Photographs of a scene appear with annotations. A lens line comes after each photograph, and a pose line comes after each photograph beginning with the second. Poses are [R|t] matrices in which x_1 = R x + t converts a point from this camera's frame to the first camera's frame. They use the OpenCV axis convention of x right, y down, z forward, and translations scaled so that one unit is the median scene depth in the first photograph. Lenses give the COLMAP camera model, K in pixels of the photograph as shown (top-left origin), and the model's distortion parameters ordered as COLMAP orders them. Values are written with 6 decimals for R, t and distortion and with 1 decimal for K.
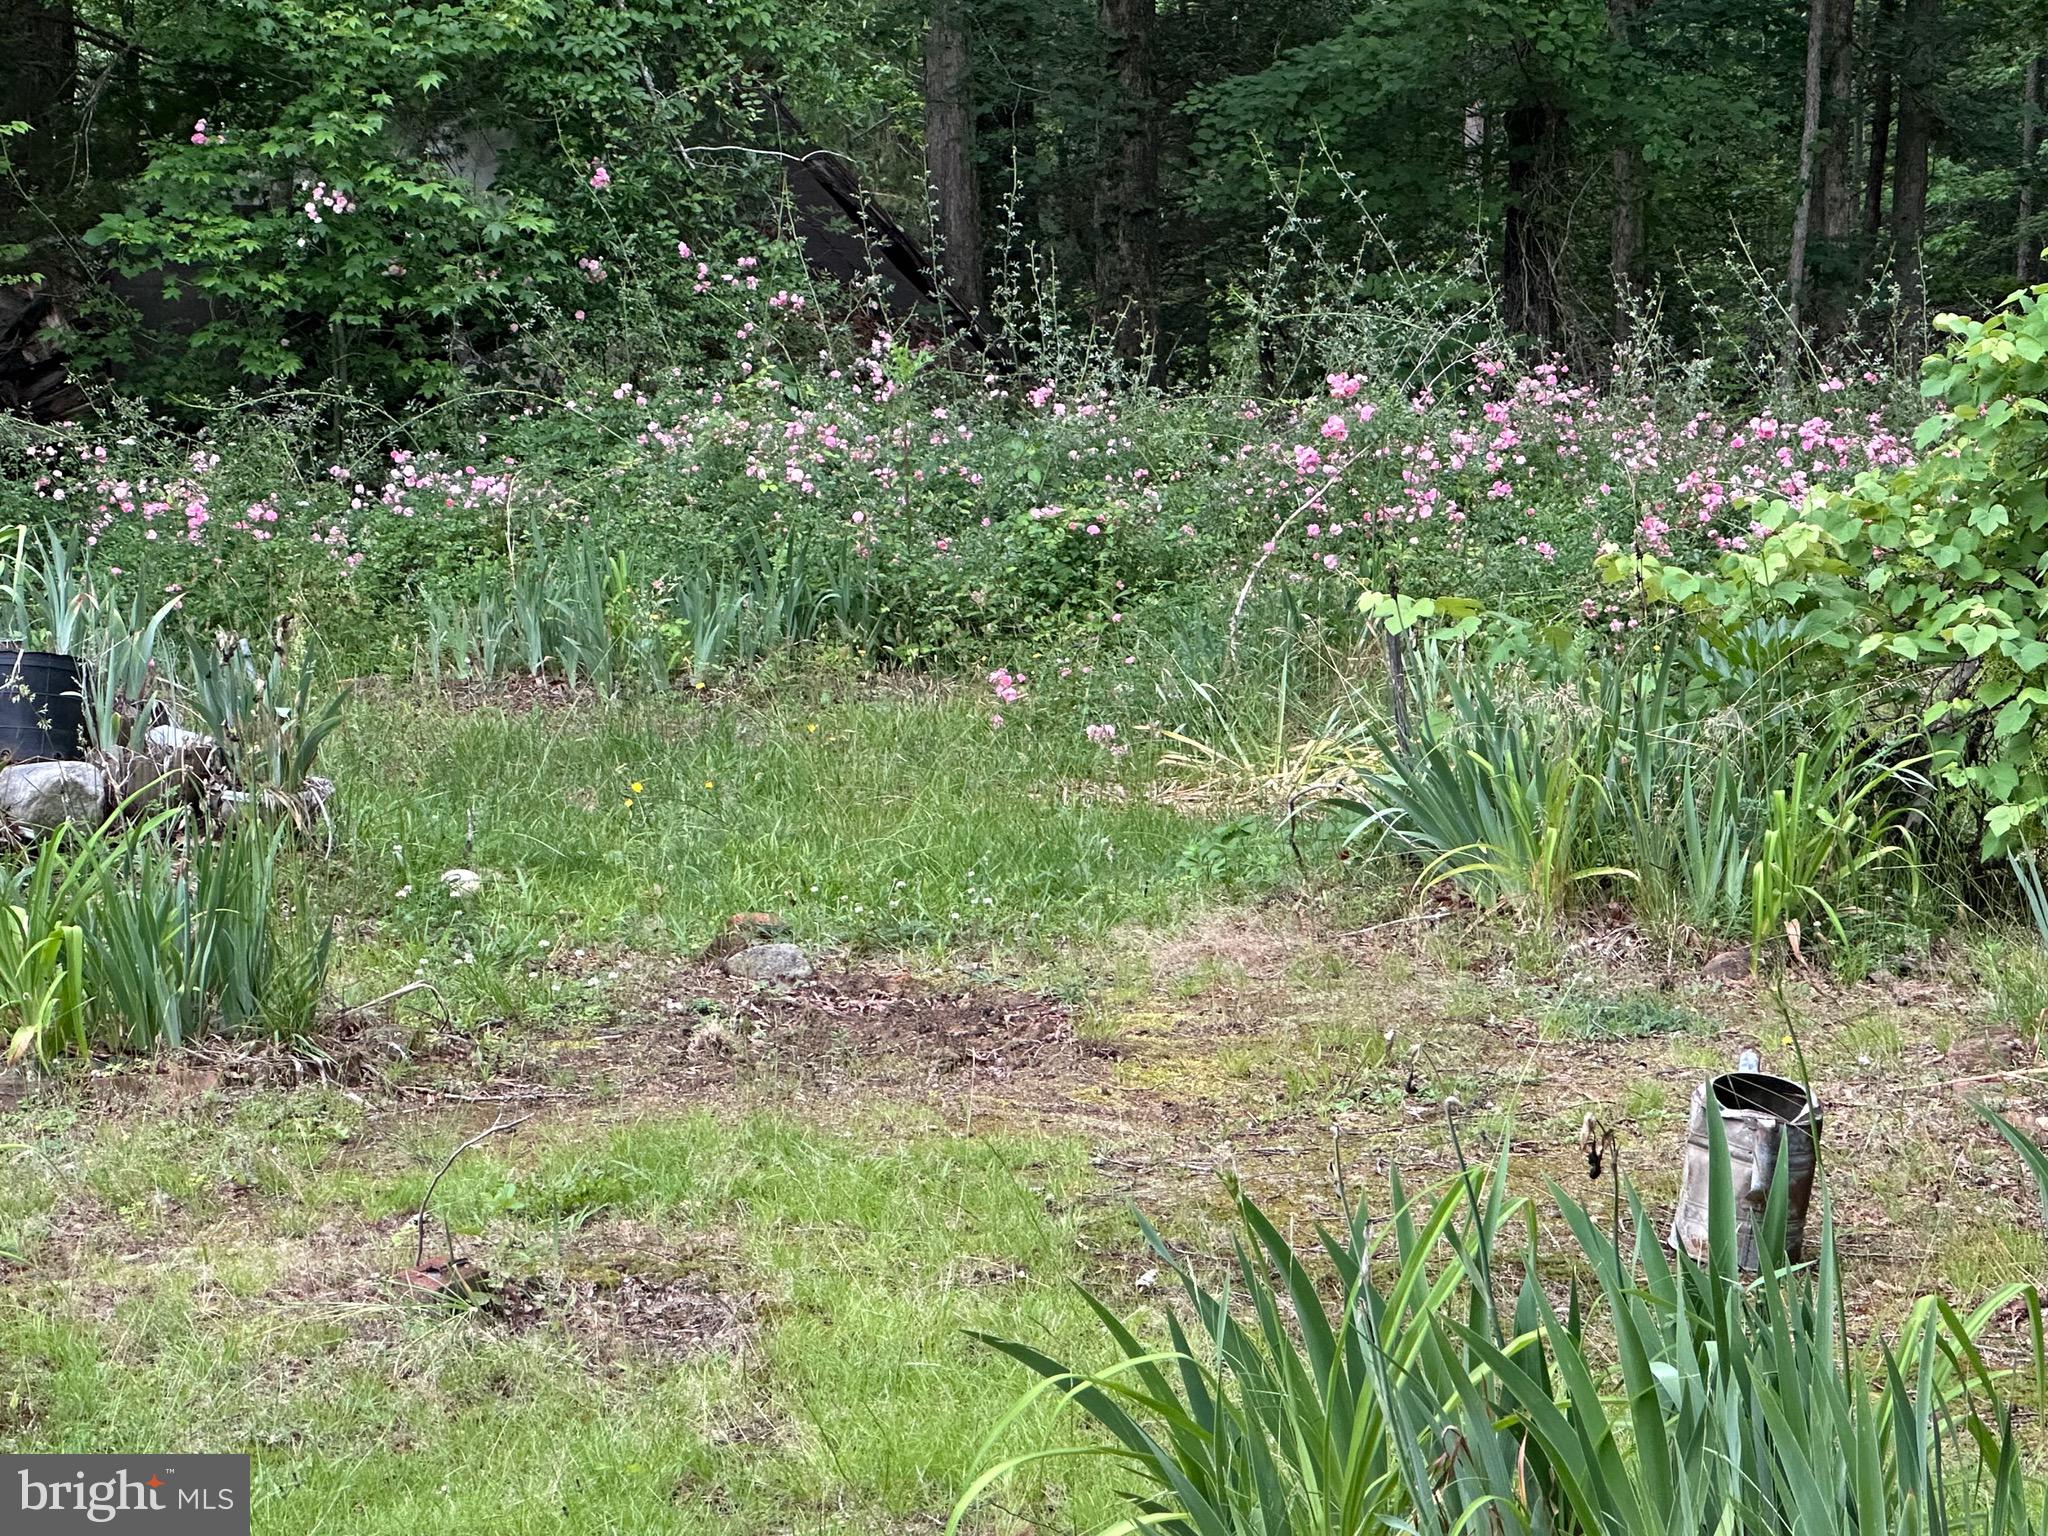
lens RADIAL K [[5849.5, 0, 1024.0], [0, 5849.5, 768.0], [0, 0, 1]] dist [-0.556697, 15.188485]
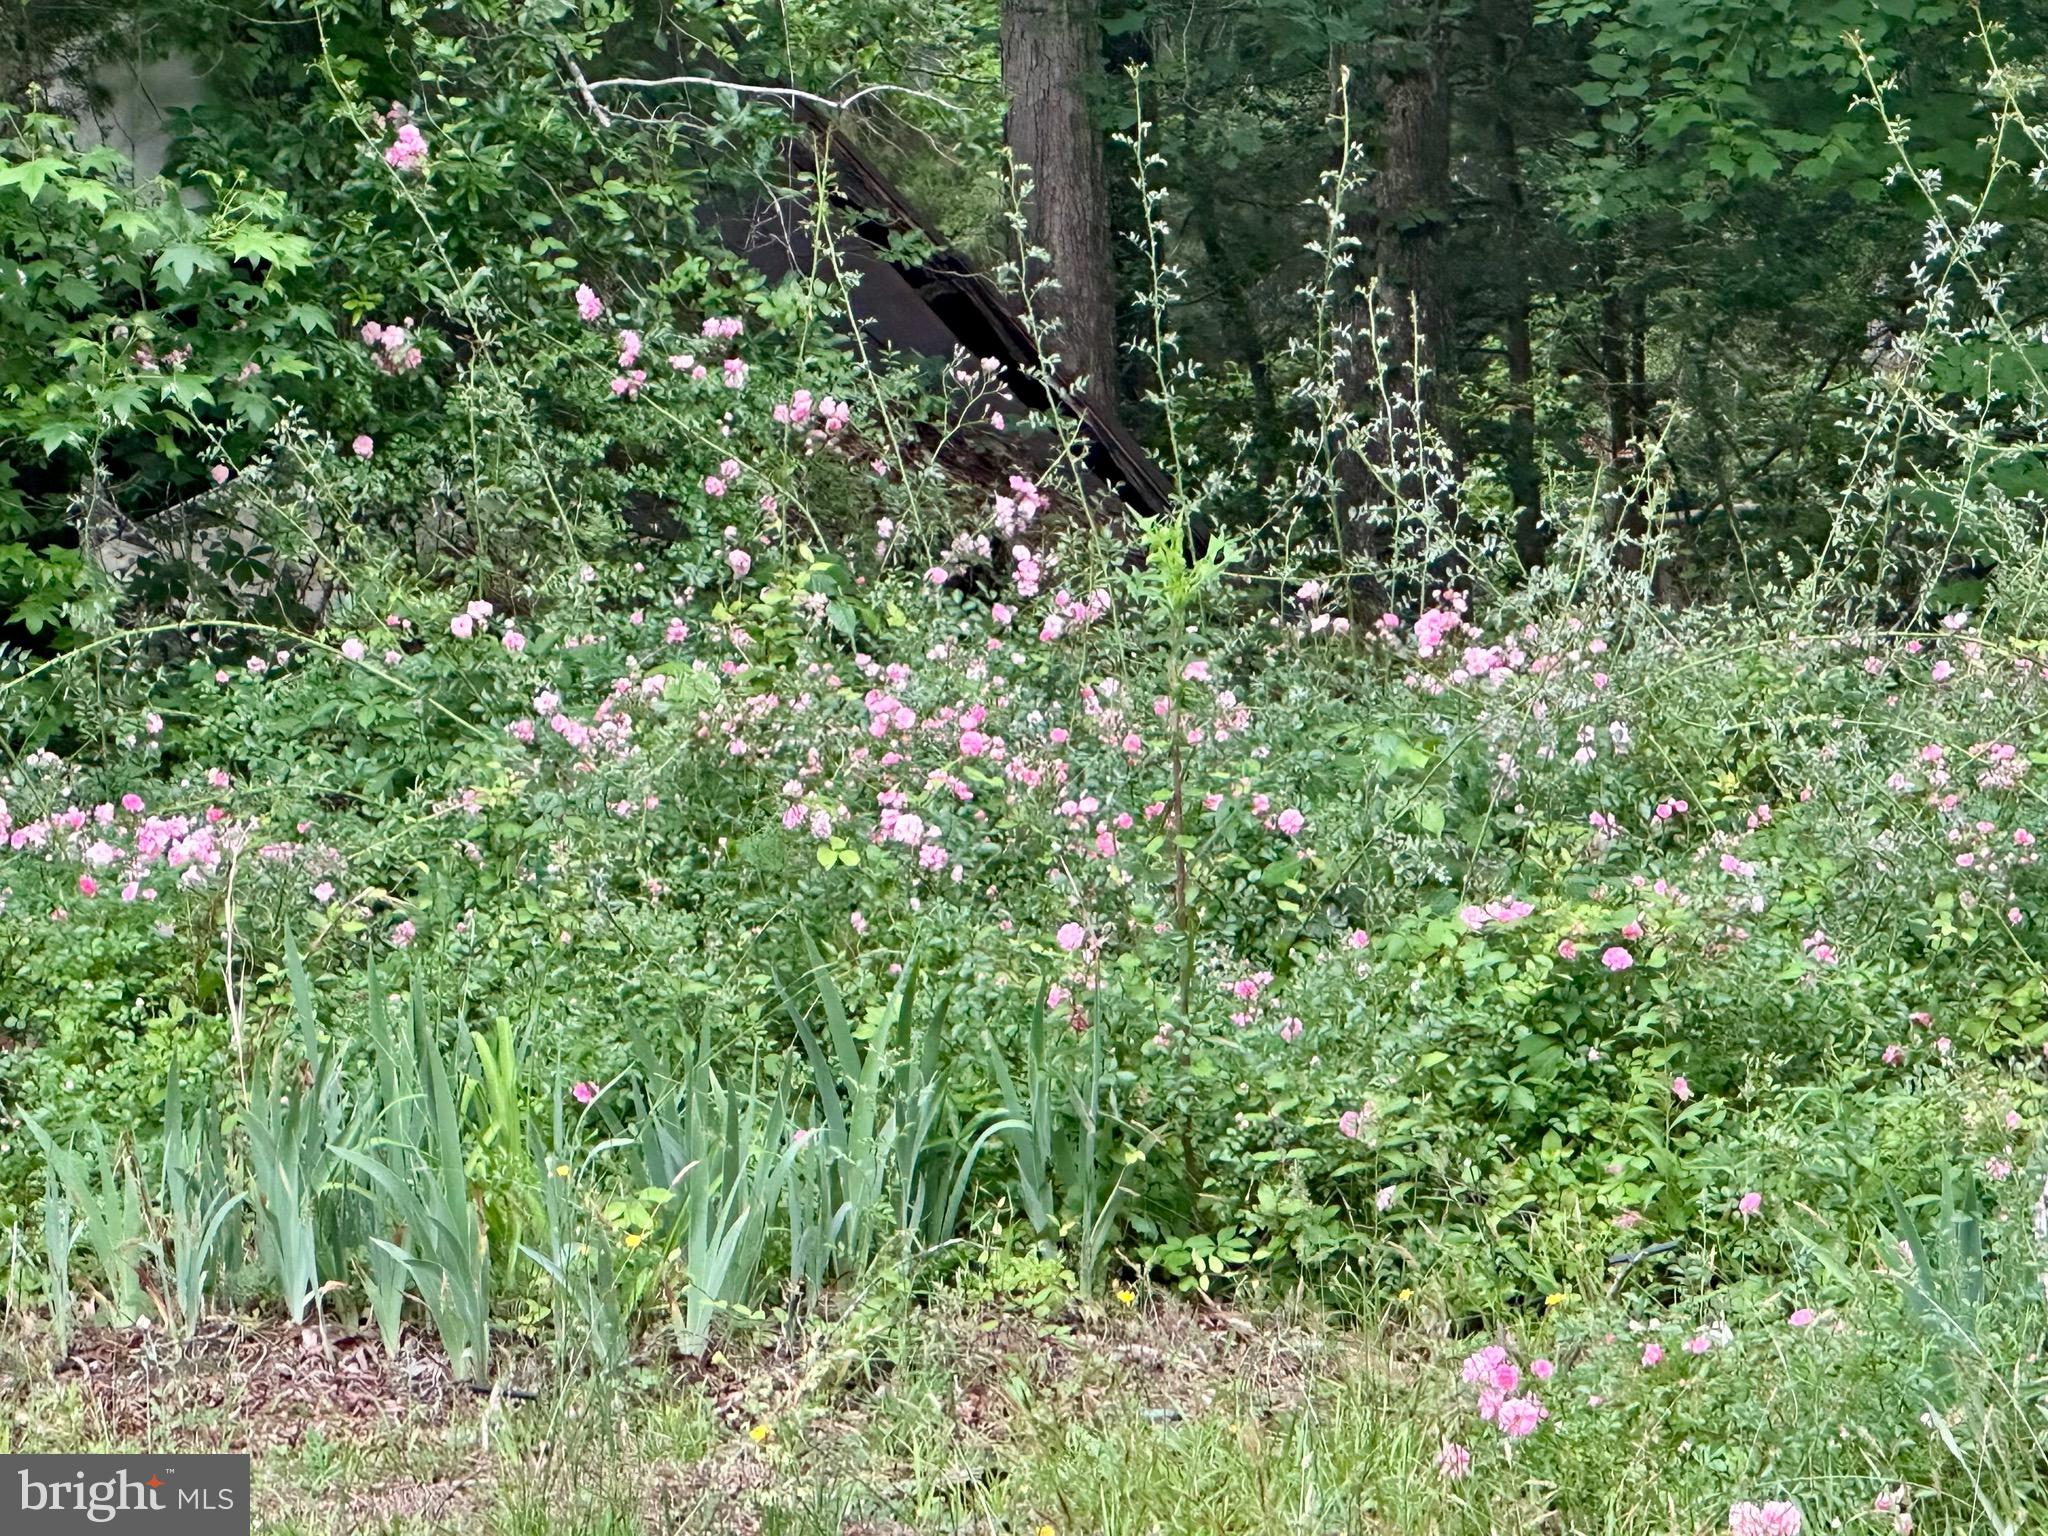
lens RADIAL K [[11528.3, 0, 1024.0], [0, 11528.3, 768.0], [0, 0, 1]] dist [-0.543287, 5.896399]
pose [[0.999870, -0.005462, -0.015181, -0.012053], [0.004723, 0.998820, -0.048325, -0.009584], [0.015427, 0.048247, 0.998716, 0.110907]]
